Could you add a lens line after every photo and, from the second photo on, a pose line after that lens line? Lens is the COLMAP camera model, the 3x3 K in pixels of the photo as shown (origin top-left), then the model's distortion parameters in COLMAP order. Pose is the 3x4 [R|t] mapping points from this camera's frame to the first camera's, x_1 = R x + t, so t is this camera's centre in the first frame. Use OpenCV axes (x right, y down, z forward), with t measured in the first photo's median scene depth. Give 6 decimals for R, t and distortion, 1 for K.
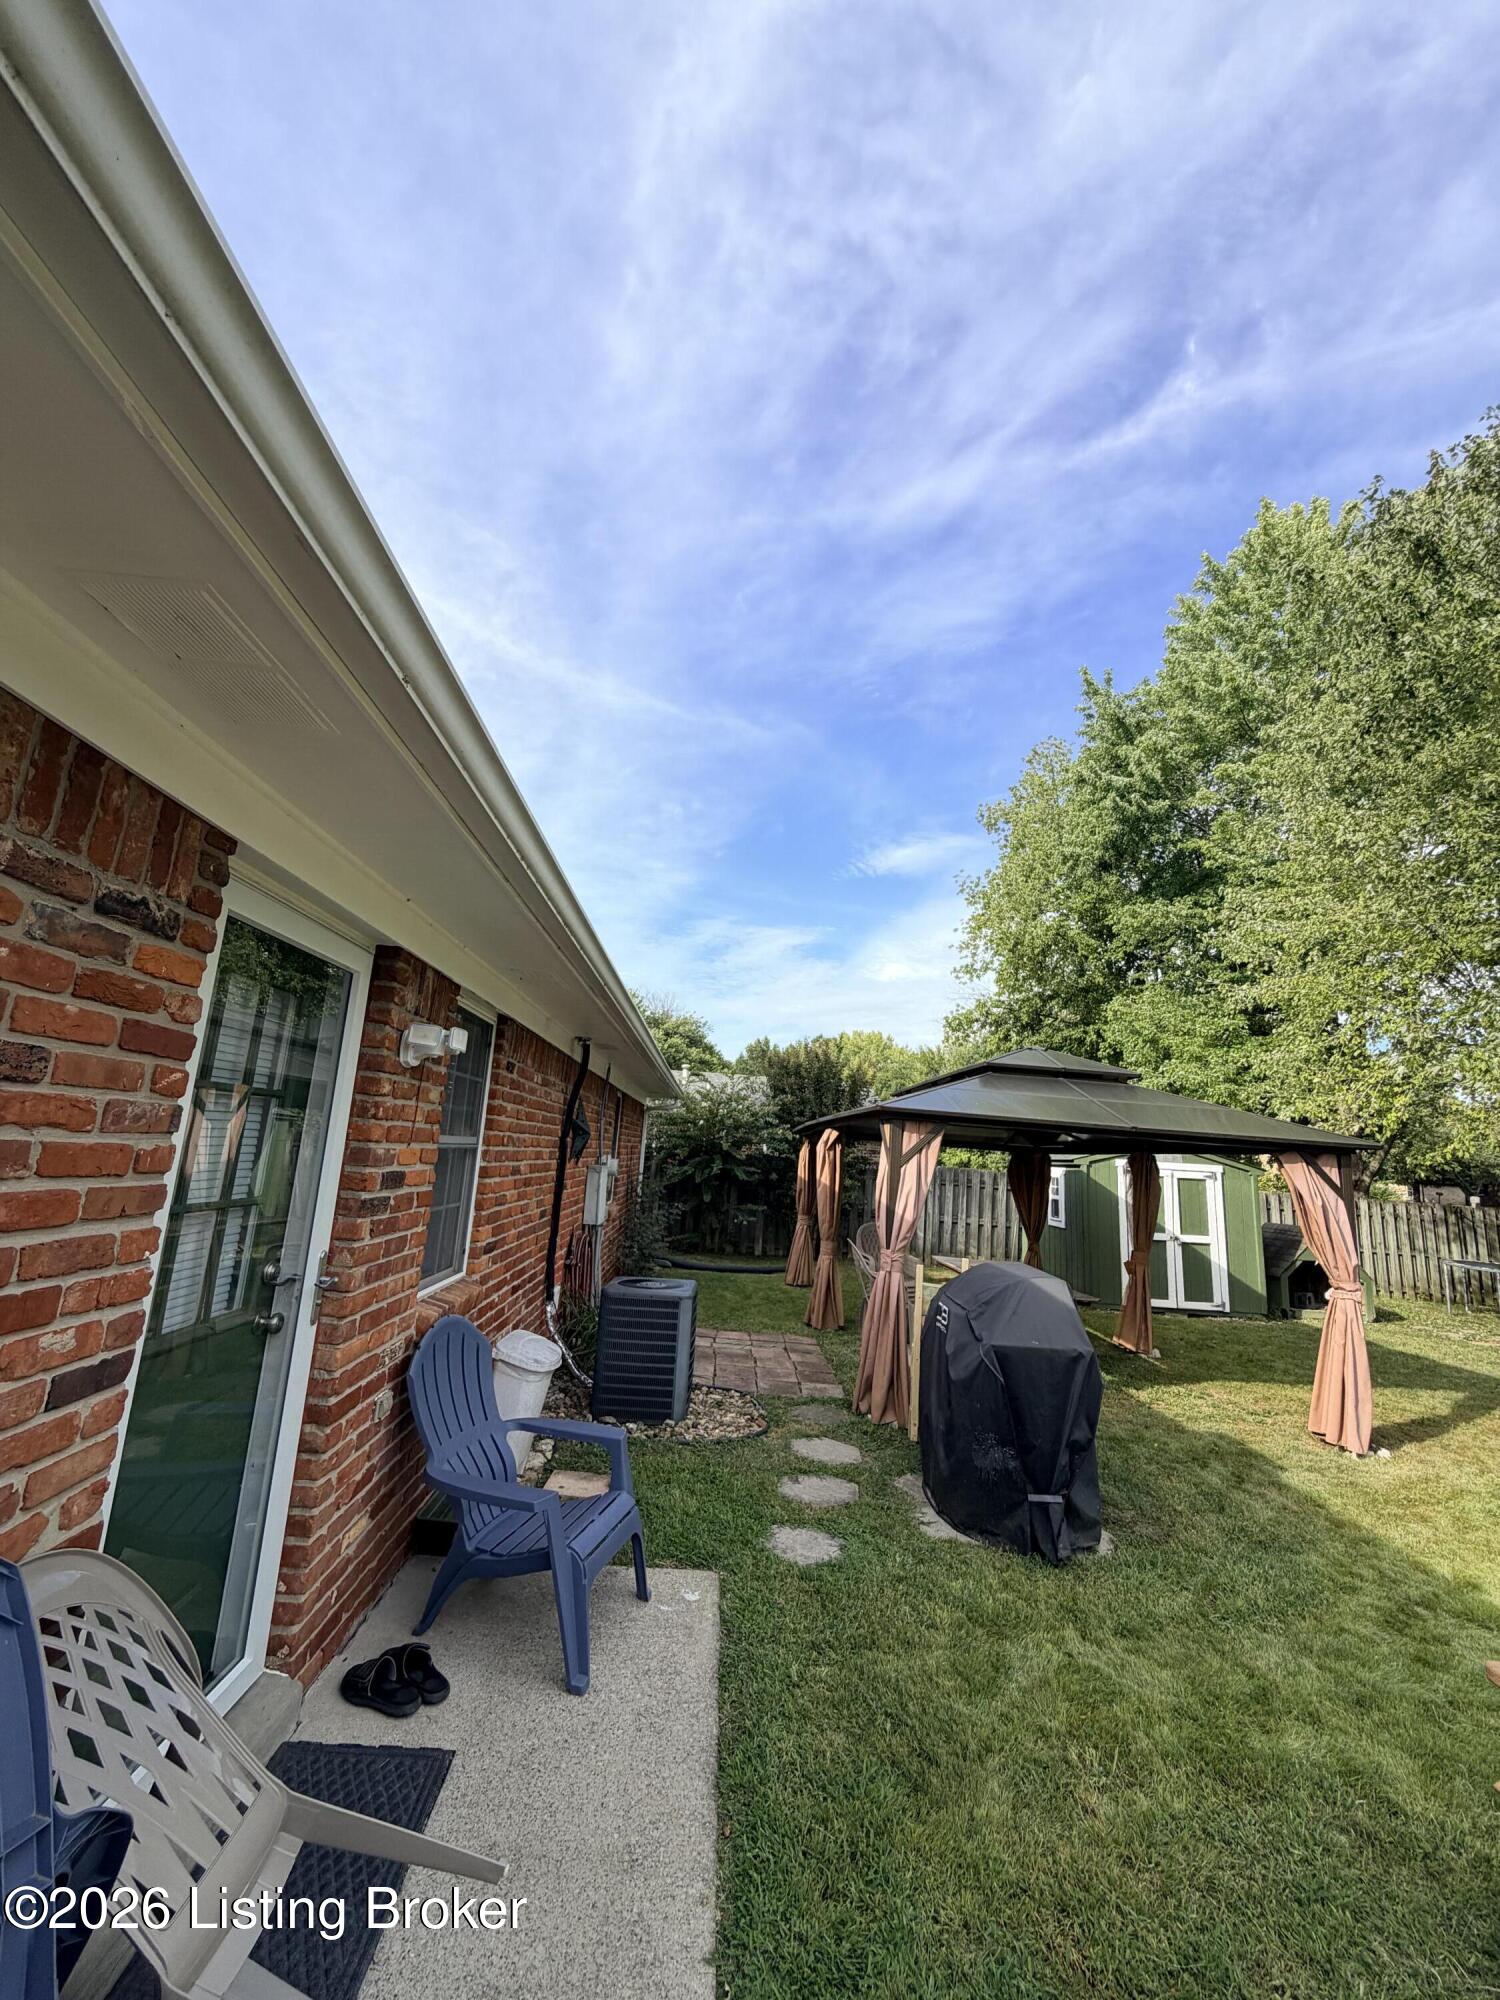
lens RADIAL K [[795.8, 0, 744.3], [0, 795.8, 1012.5], [0, 0, 1]] dist [-0.001049, 0.000440]
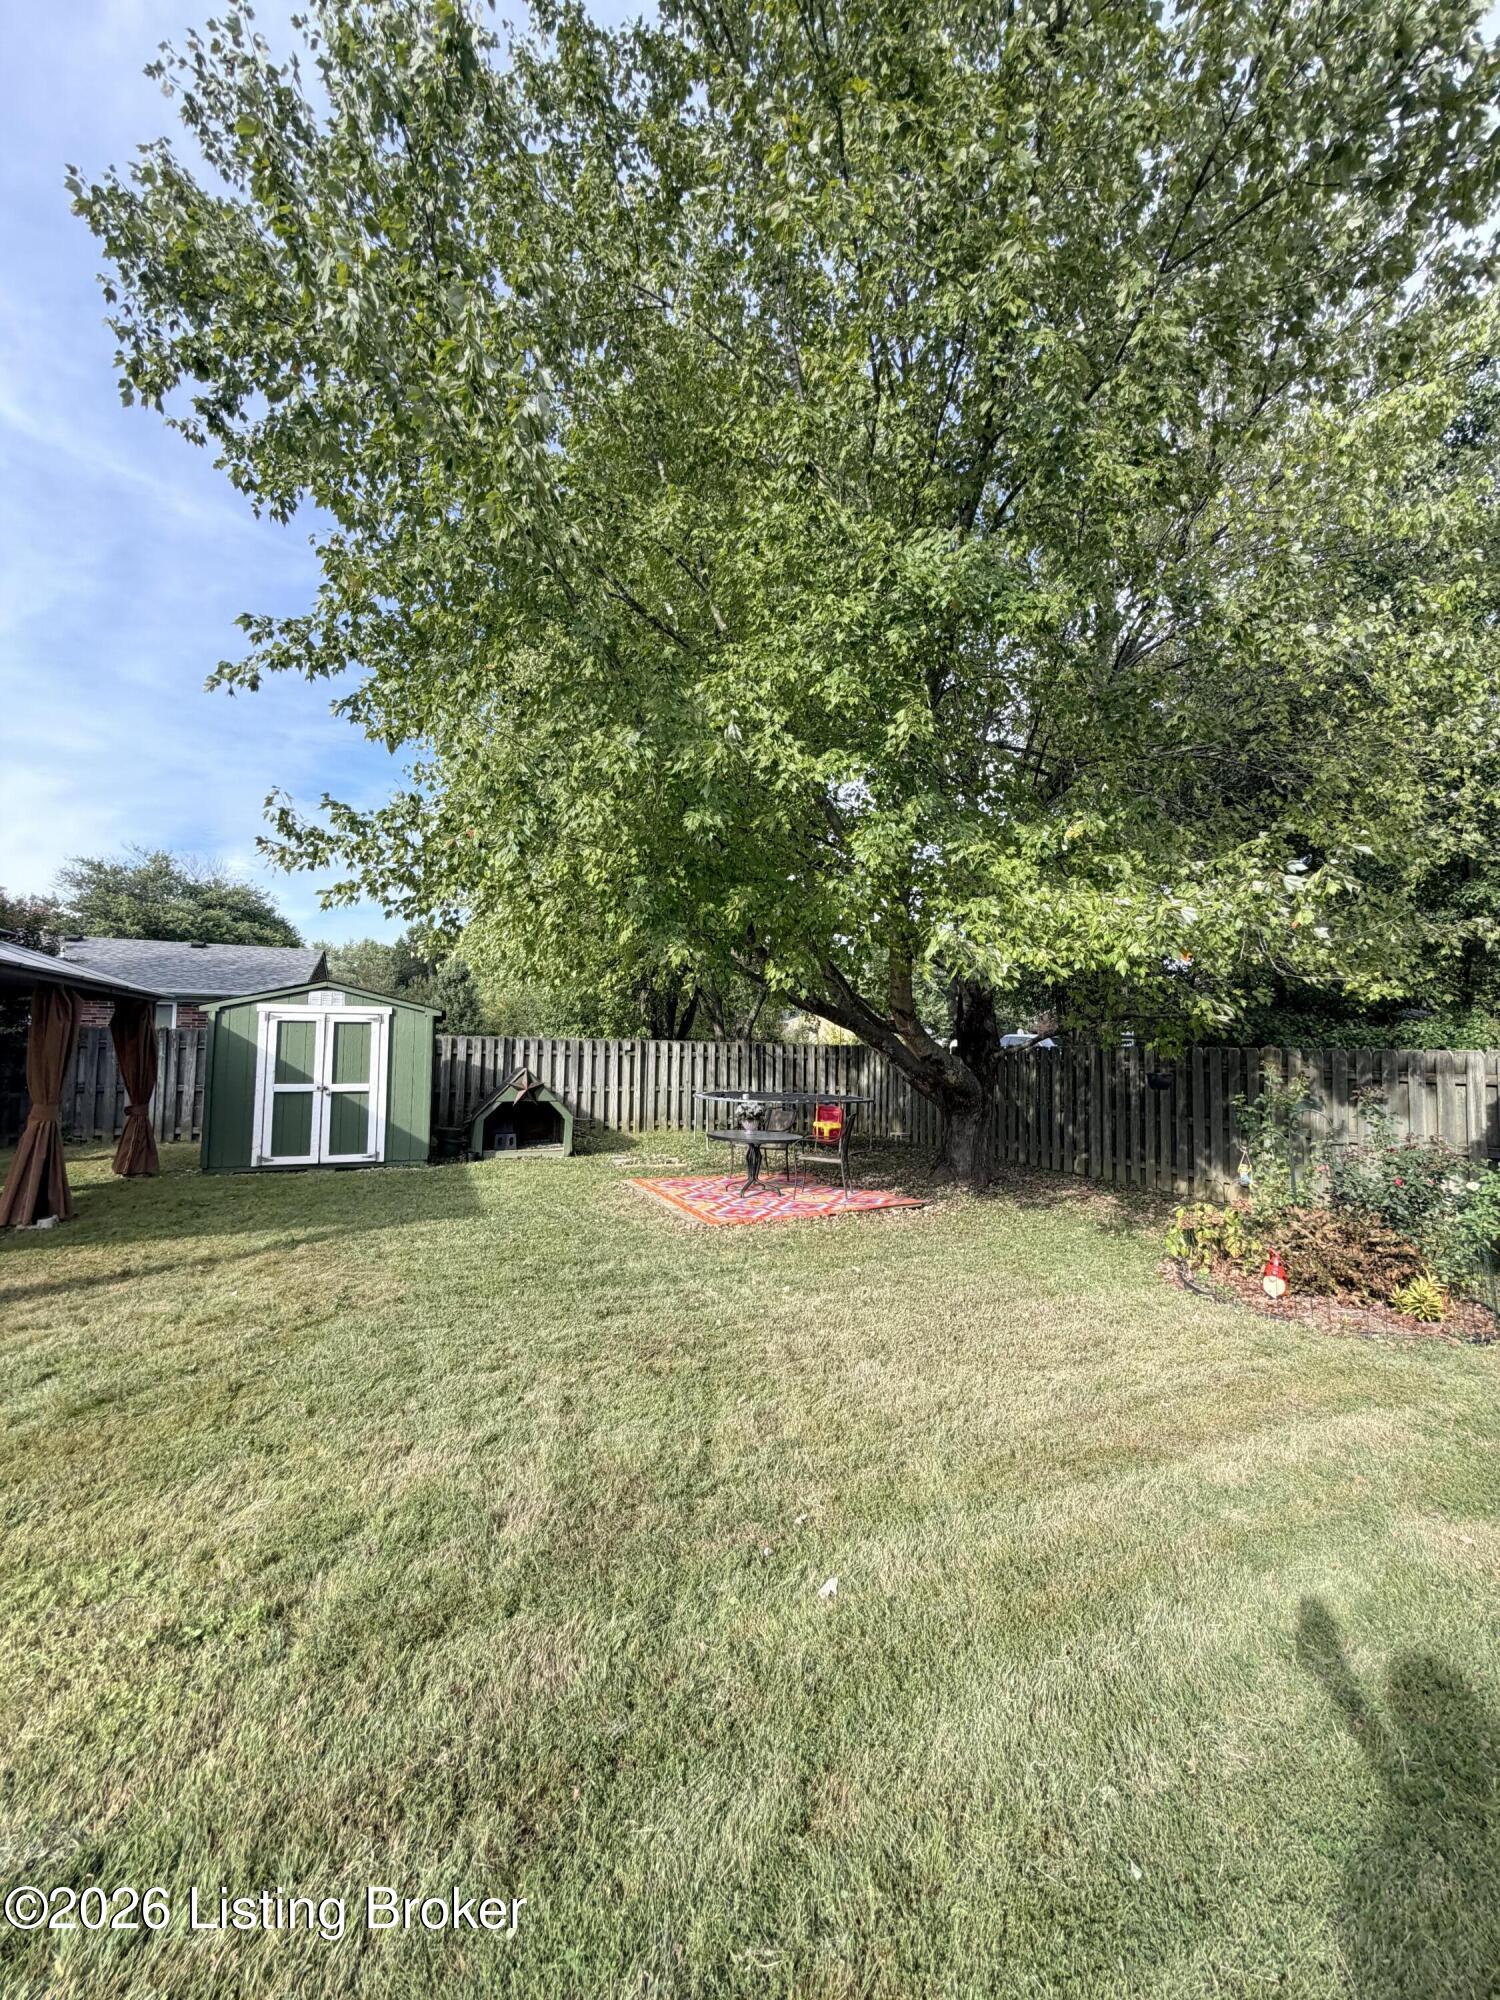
lens RADIAL K [[795.8, 0, 745.5], [0, 795.8, 1004.4], [0, 0, 1]] dist [-0.001049, 0.000440]
pose [[0.933037, -0.034200, 0.358150, 1.067434], [-0.013710, 0.991369, 0.130384, 0.106283], [-0.359518, -0.126563, 0.924515, 0.018992]]
